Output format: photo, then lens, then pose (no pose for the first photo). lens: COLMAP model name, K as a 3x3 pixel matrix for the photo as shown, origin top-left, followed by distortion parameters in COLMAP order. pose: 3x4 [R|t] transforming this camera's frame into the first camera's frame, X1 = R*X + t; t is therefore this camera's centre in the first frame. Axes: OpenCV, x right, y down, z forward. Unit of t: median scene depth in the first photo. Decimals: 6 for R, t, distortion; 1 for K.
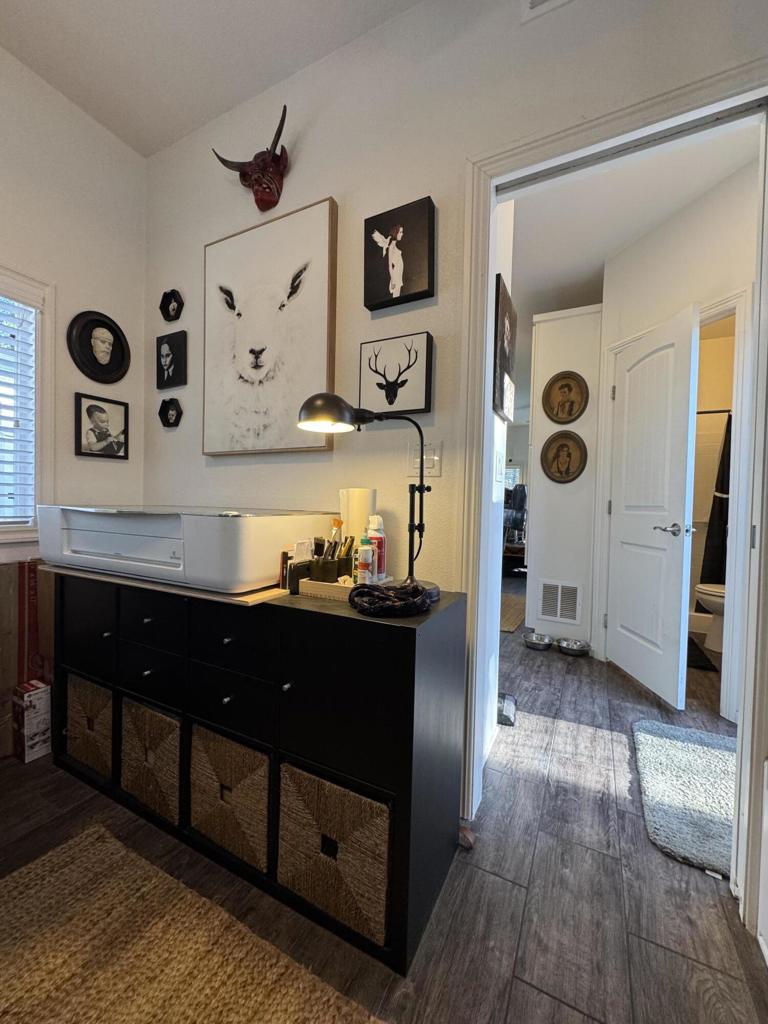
lens RADIAL K [[409.7, 0, 382.2], [0, 409.7, 516.7], [0, 0, 1]] dist [-0.002180, 0.000444]
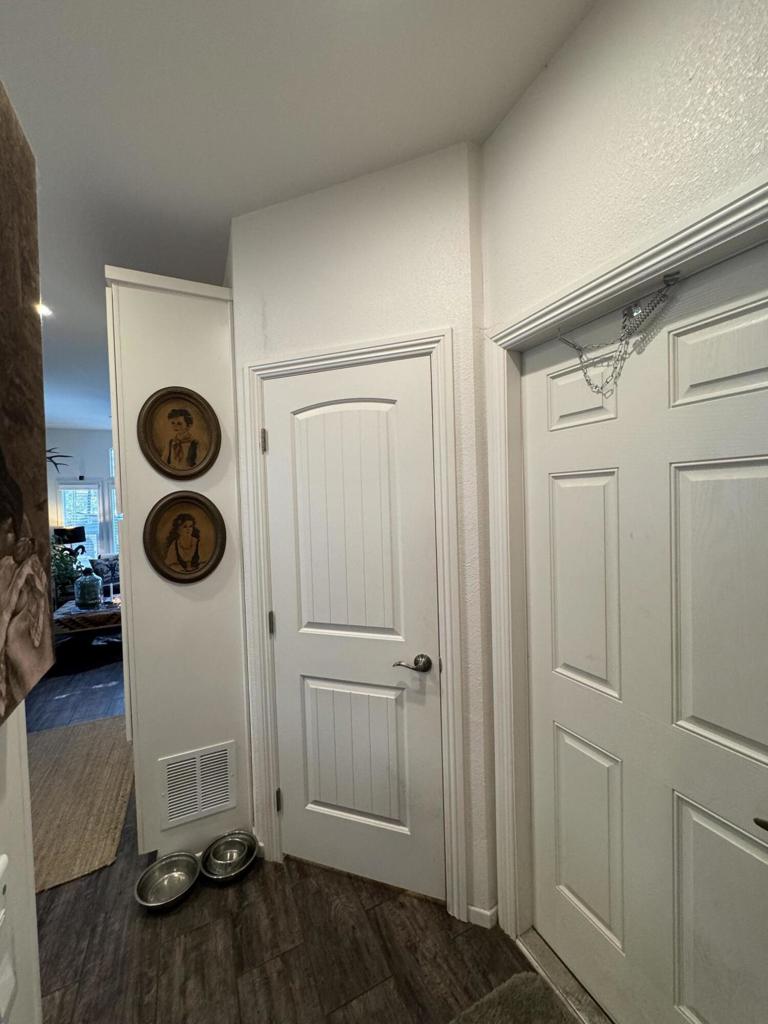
lens RADIAL K [[409.7, 0, 384.8], [0, 409.7, 510.6], [0, 0, 1]] dist [-0.002180, 0.000444]
pose [[0.594219, -0.065166, 0.801659, 0.151782], [0.066521, 0.997279, 0.031760, -0.183337], [-0.801547, 0.034455, 0.596938, 0.436454]]
